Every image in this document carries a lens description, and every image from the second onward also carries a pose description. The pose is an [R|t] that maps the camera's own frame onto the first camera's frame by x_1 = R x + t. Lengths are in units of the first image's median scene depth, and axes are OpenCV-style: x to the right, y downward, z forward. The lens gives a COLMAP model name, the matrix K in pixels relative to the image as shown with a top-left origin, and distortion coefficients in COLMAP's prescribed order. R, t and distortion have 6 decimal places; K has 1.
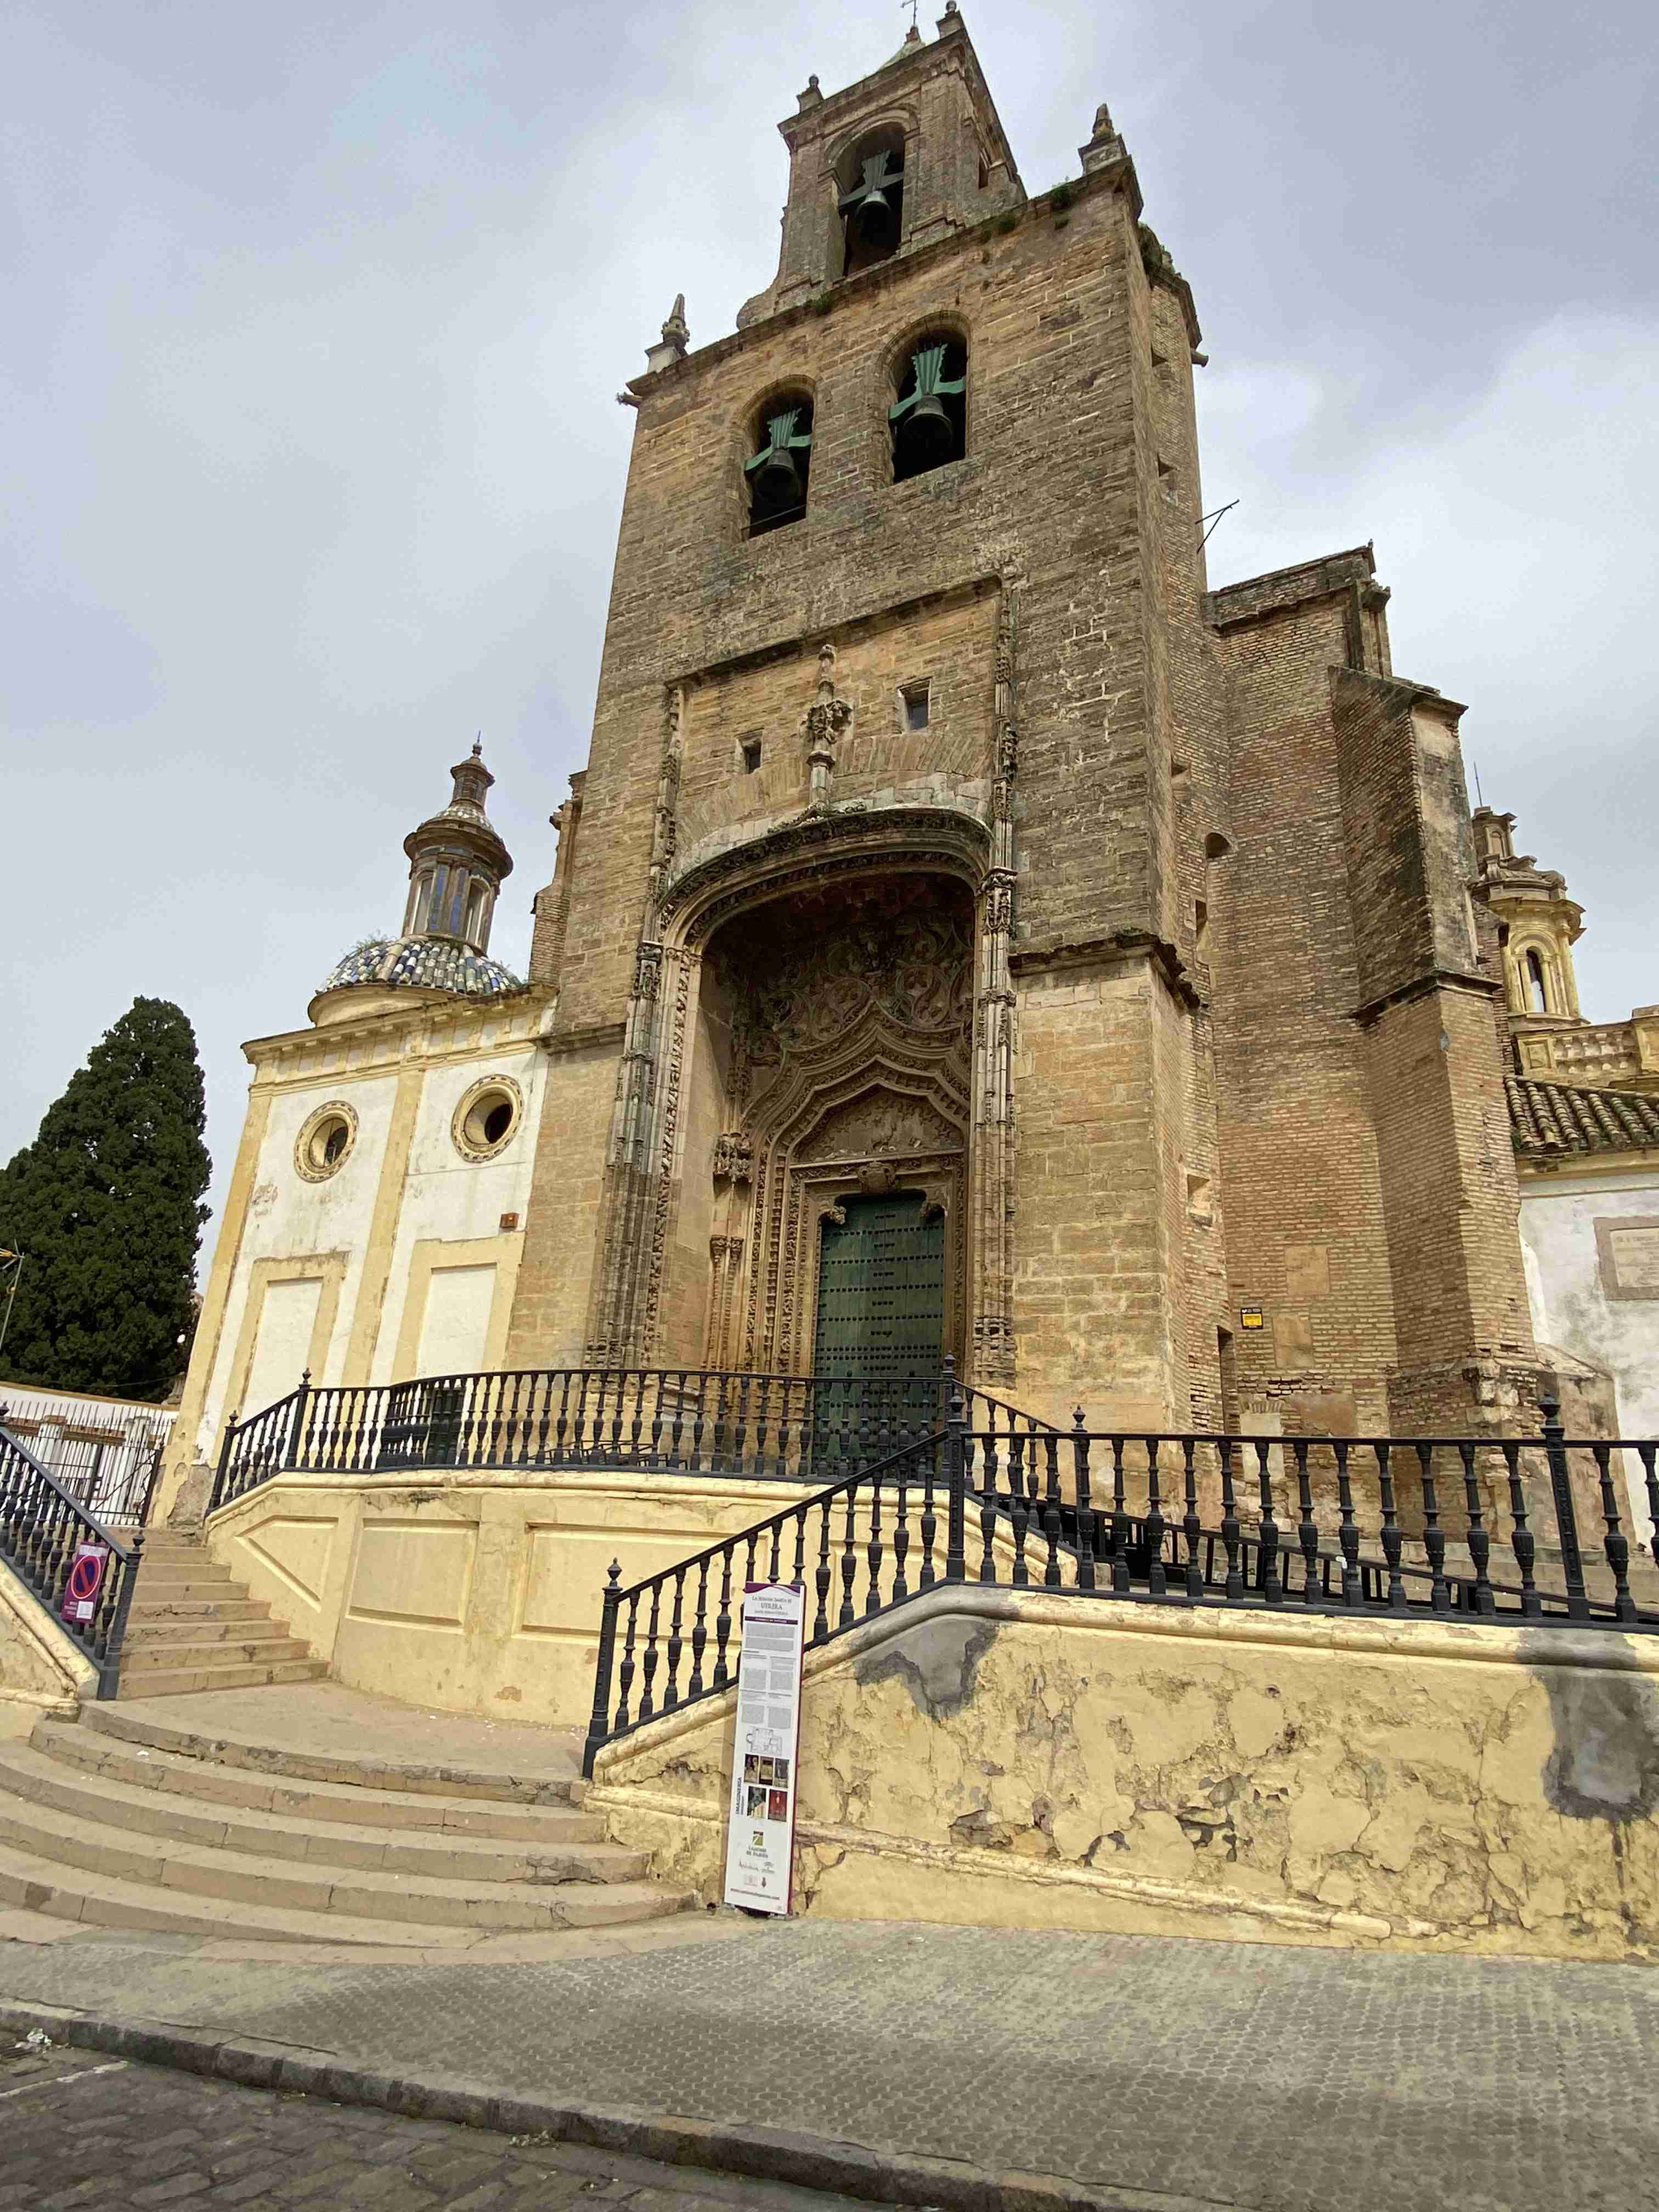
lens RADIAL K [[1204.1, 0, 836.0], [0, 1204.1, 1085.7], [0, 0, 1]] dist [0.049626, -0.052469]
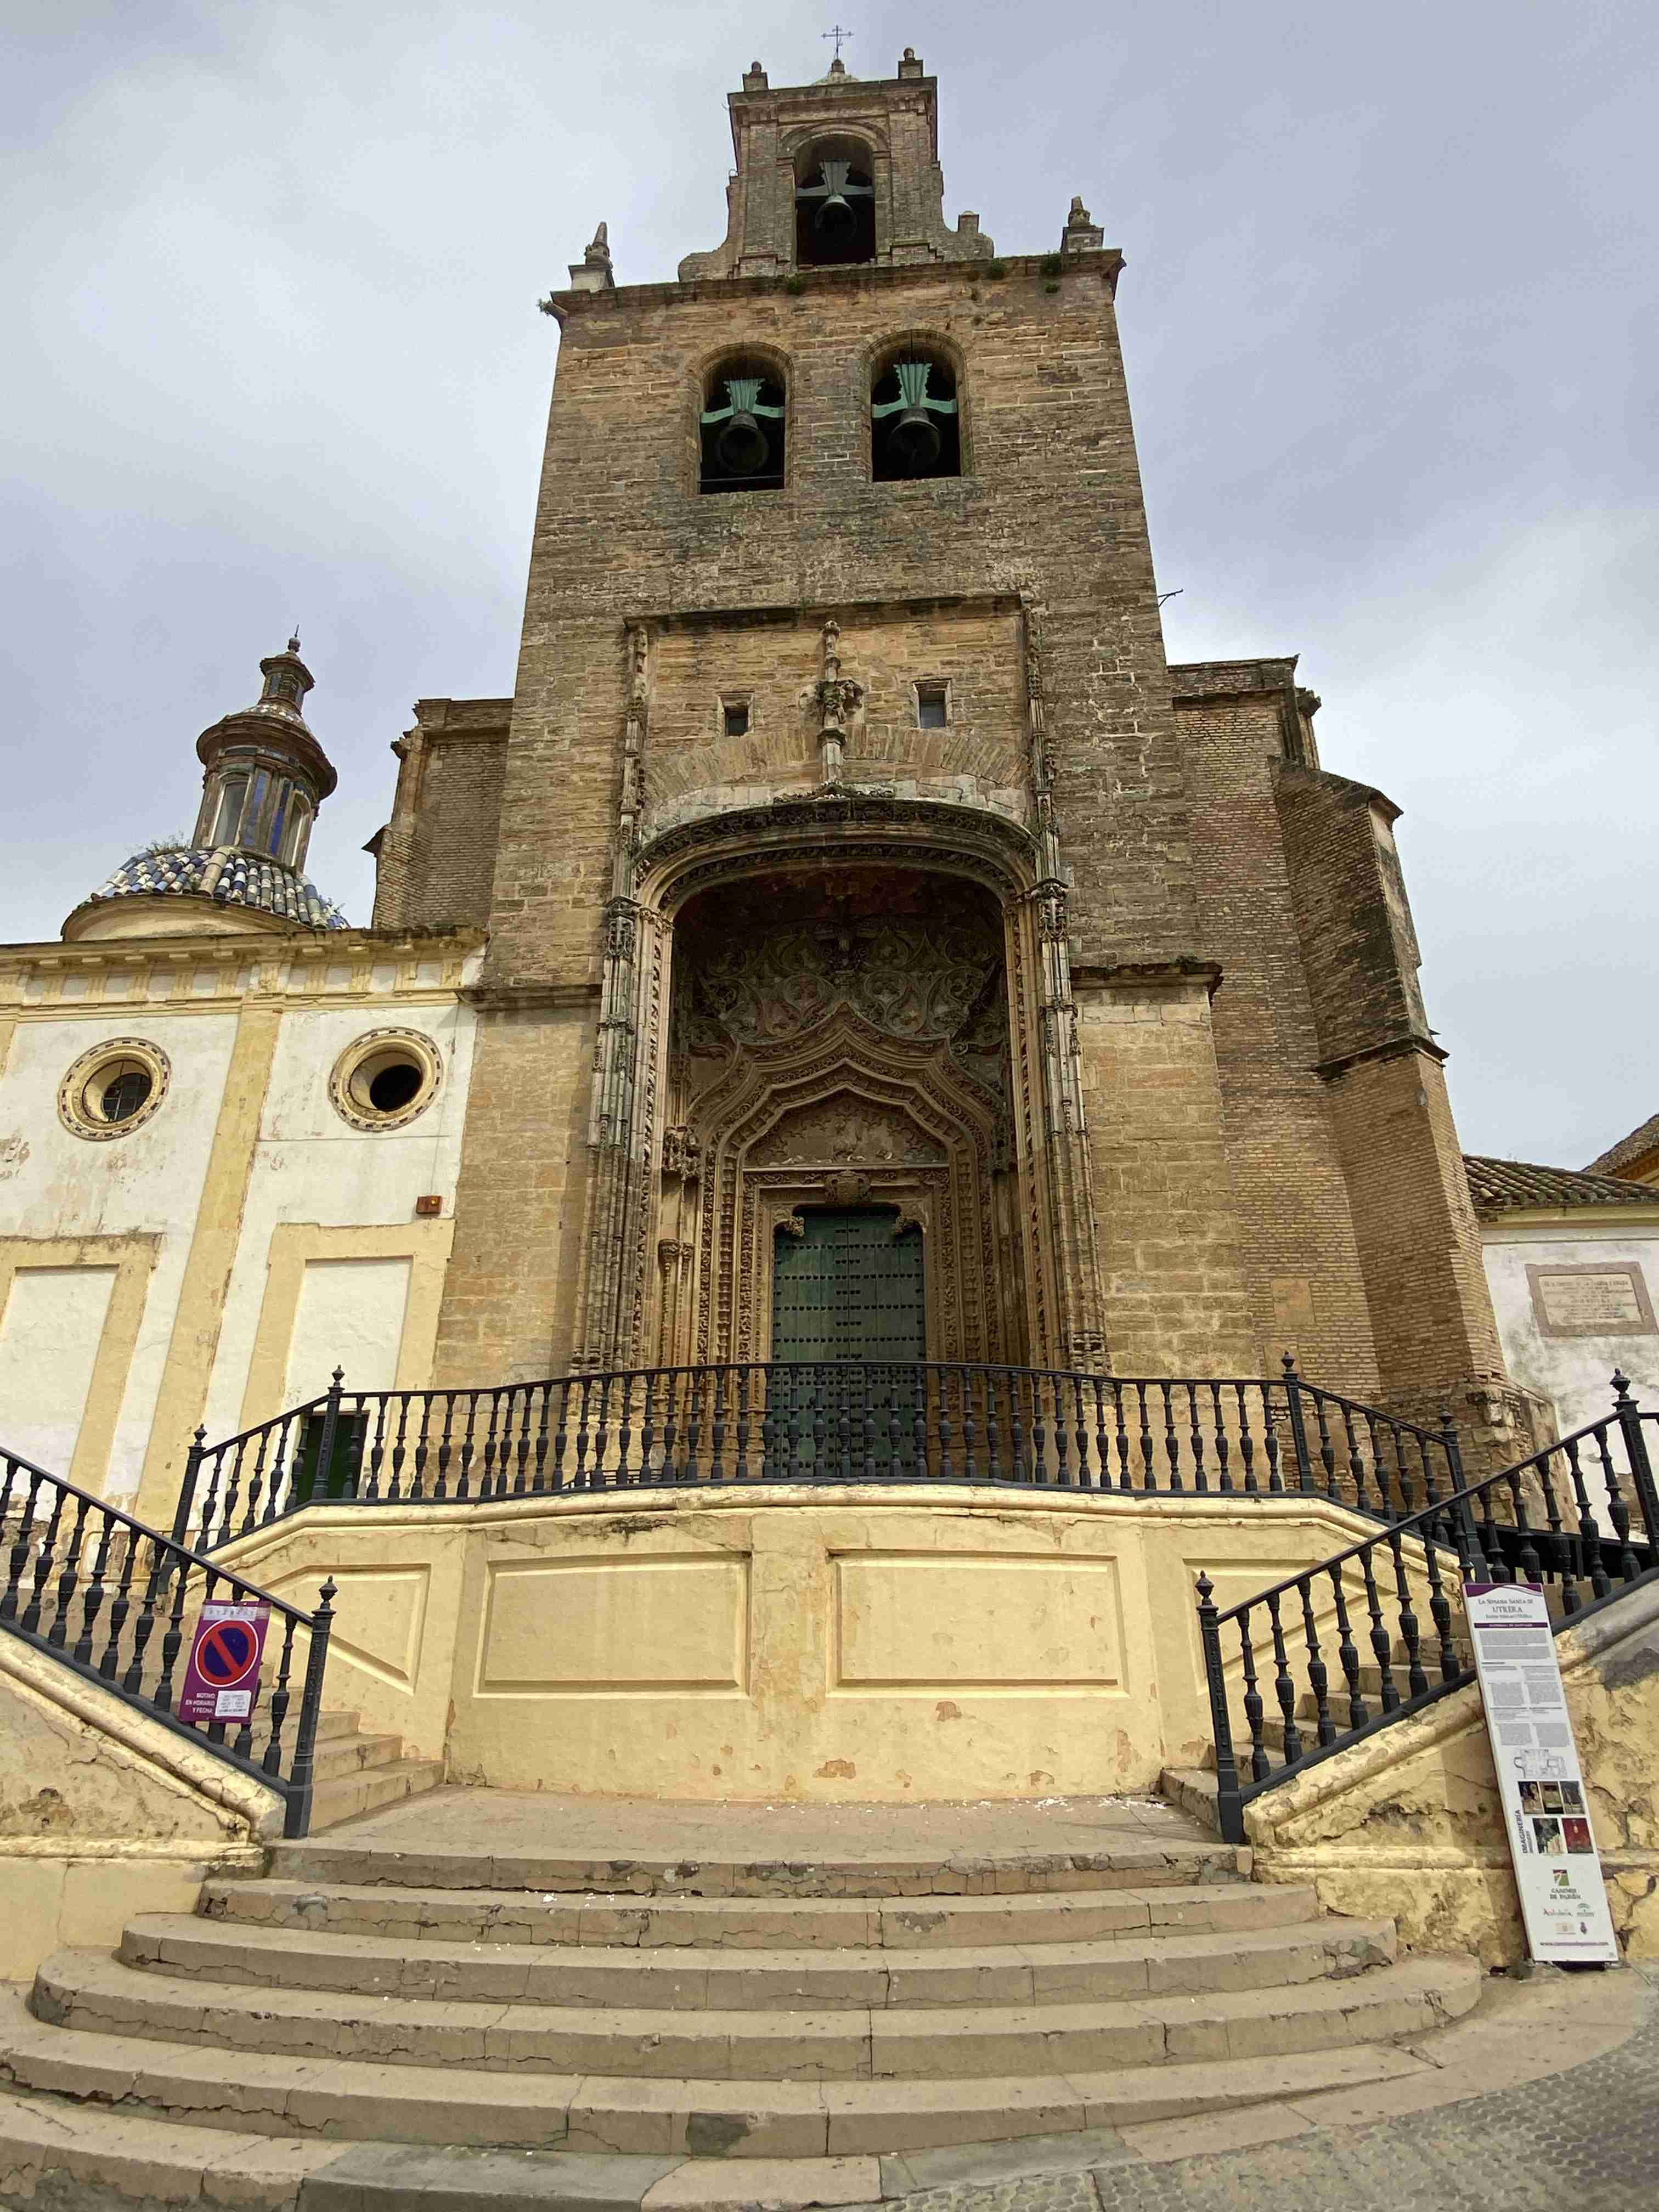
lens RADIAL K [[1204.1, 0, 836.0], [0, 1204.1, 1085.7], [0, 0, 1]] dist [0.049626, -0.052469]
pose [[0.920879, 0.111361, 0.373605, -0.337315], [-0.092186, 0.993357, -0.068868, 0.064113], [-0.378793, 0.028978, 0.925028, 0.144782]]
